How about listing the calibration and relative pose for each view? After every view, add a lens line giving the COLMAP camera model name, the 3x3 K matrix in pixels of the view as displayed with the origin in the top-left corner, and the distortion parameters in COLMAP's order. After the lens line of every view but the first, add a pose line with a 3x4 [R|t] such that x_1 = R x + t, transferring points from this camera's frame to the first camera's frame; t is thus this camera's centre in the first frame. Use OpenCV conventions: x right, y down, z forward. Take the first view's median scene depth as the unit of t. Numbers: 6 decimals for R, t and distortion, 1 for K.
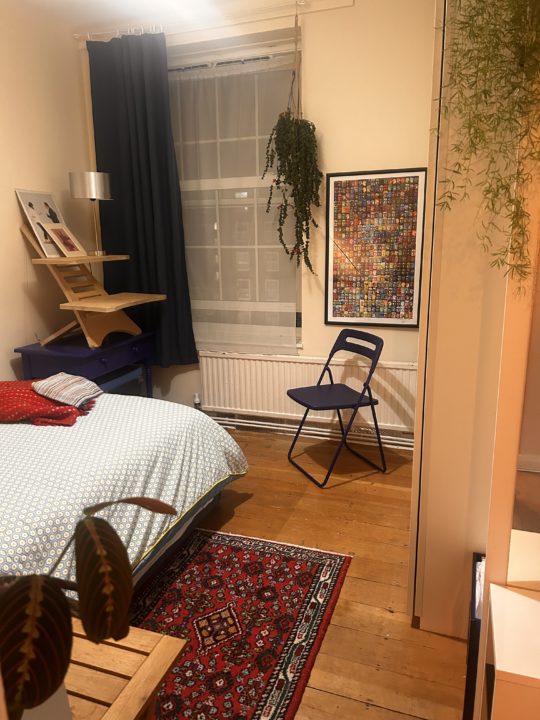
lens RADIAL K [[549.7, 0, 266.6], [0, 549.7, 356.7], [0, 0, 1]] dist [0.070420, -0.030791]
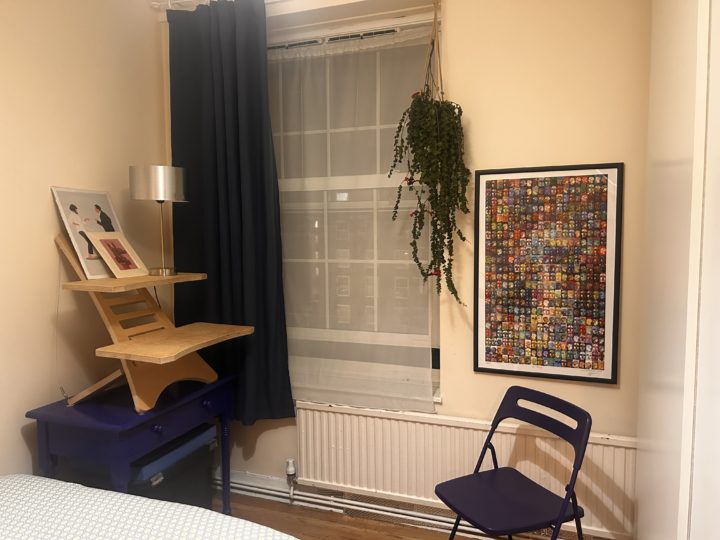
lens RADIAL K [[549.7, 0, 361.9], [0, 549.7, 273.5], [0, 0, 1]] dist [0.070420, -0.030791]
pose [[0.999922, 0.009348, 0.008334, -0.048091], [-0.008011, 0.988945, -0.148069, -0.078756], [-0.009626, 0.147990, 0.988942, 0.274446]]
